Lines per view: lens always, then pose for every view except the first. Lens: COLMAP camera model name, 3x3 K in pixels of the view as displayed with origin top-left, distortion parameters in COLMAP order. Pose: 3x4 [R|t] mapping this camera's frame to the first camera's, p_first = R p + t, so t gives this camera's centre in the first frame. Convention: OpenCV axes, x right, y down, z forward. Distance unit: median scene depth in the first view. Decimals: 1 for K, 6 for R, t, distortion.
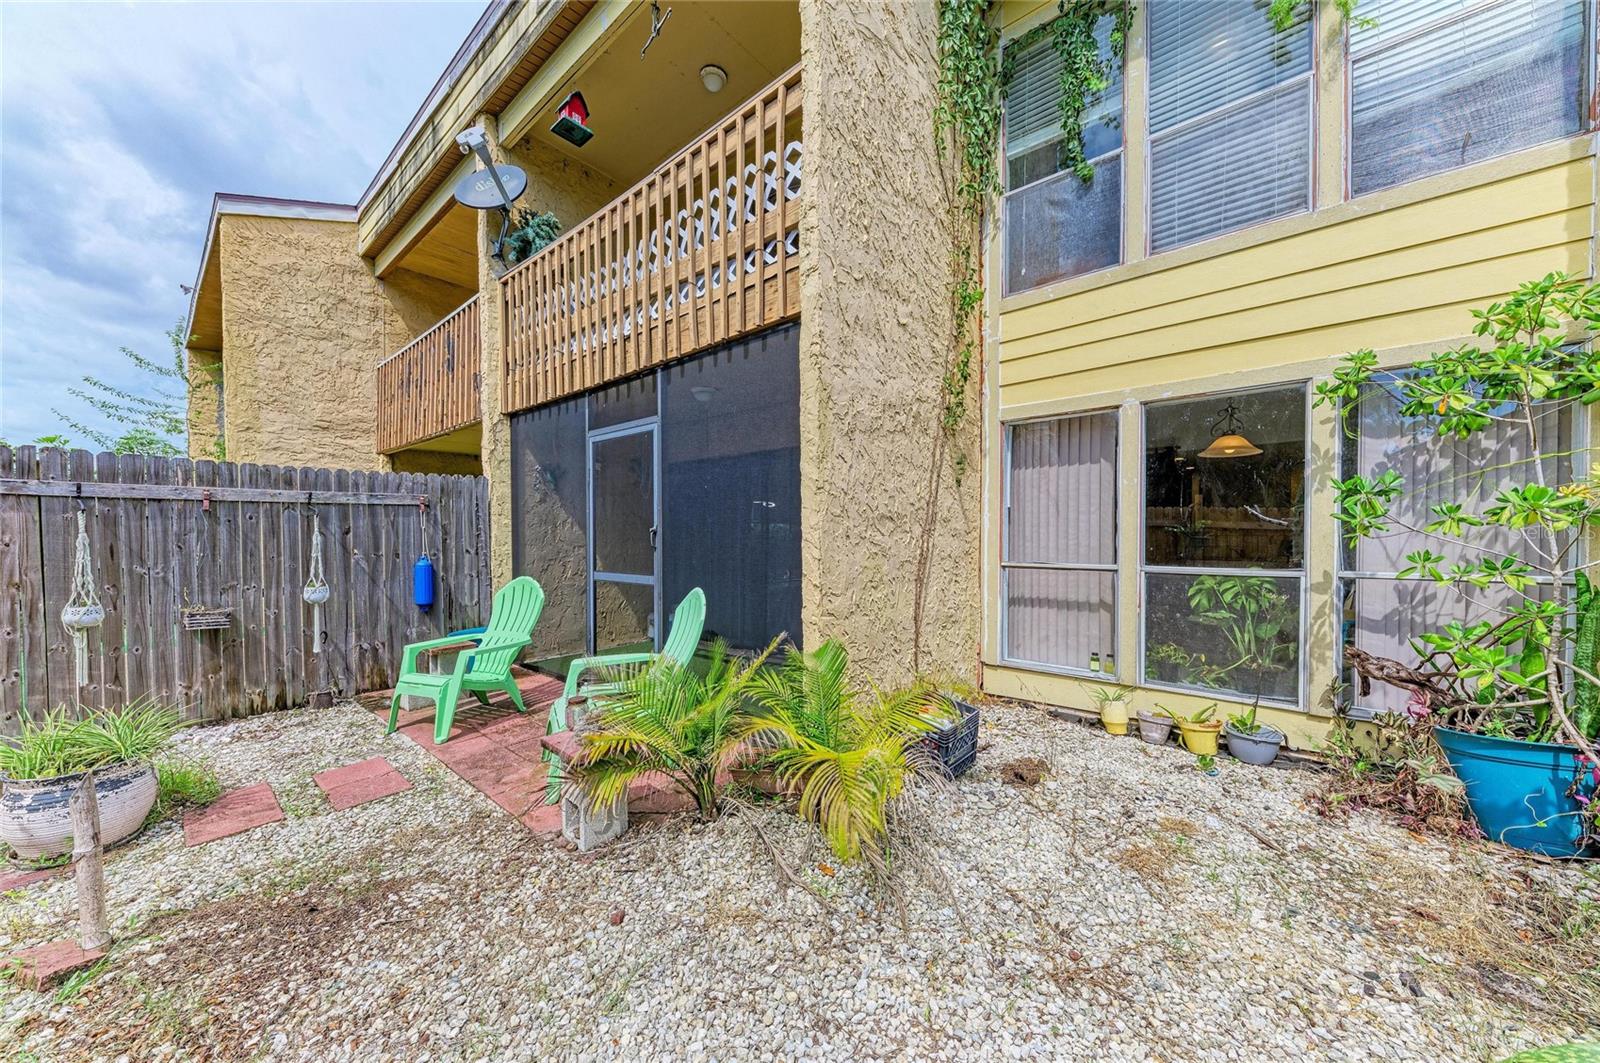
lens RADIAL K [[550.2, 0, 799.4], [0, 550.2, 537.9], [0, 0, 1]] dist [0.011963, -0.003355]
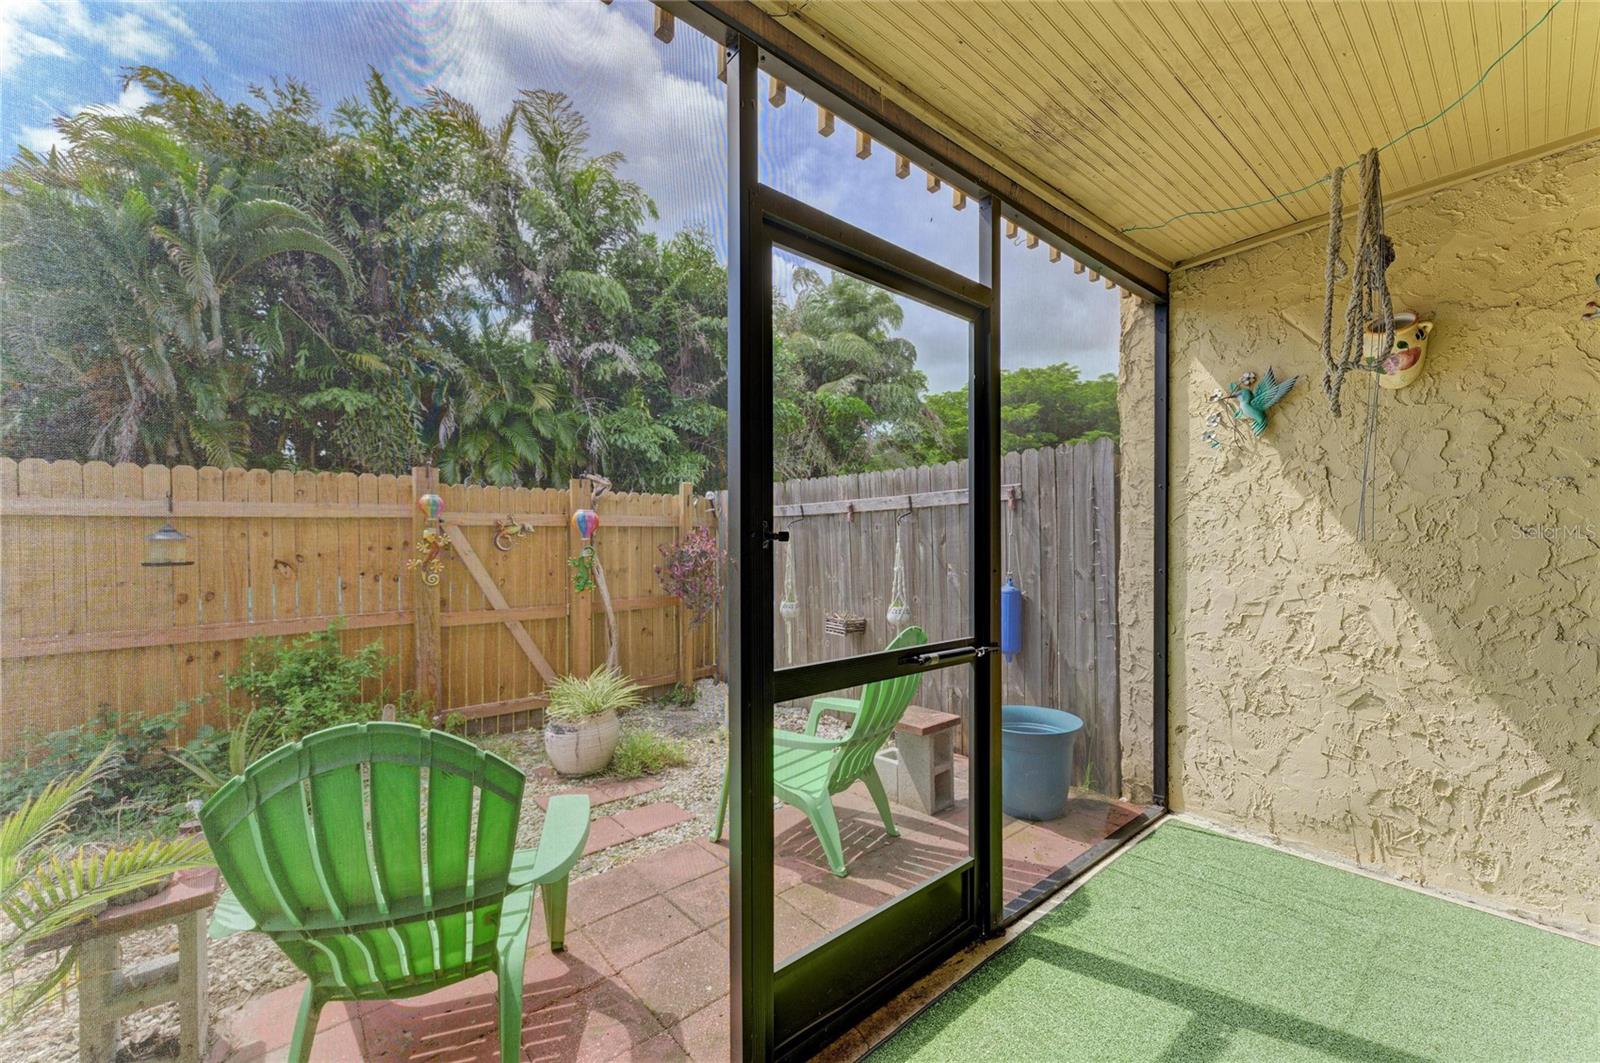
lens RADIAL K [[629.4, 0, 808.2], [0, 629.4, 538.2], [0, 0, 1]] dist [0.017016, -0.005330]
pose [[-0.146053, -0.009268, -0.989233, 0.109784], [-0.001818, 0.999957, -0.009100, -0.007821], [0.989275, 0.000469, -0.146063, 1.012499]]
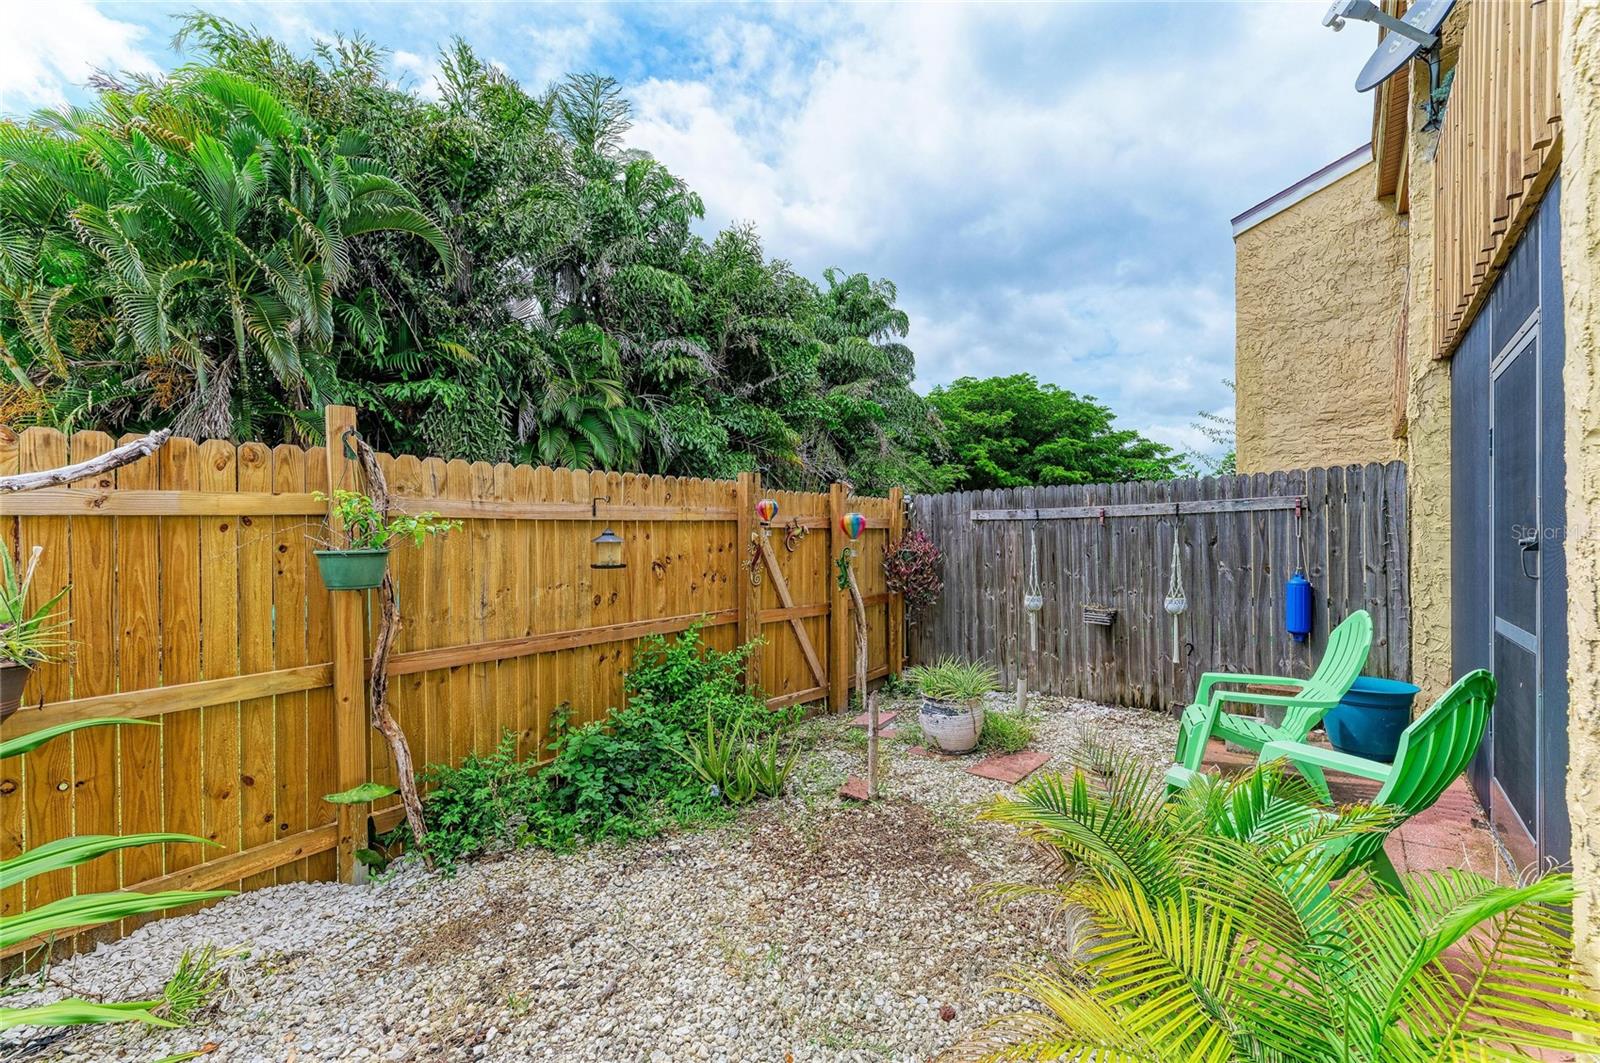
lens RADIAL K [[629.4, 0, 814.8], [0, 629.4, 544.8], [0, 0, 1]] dist [0.017016, -0.005330]
pose [[0.014394, 0.005906, -0.999879, 0.267329], [0.000596, 0.999982, 0.005915, -0.014521], [0.999896, -0.000681, 0.014390, 0.330934]]
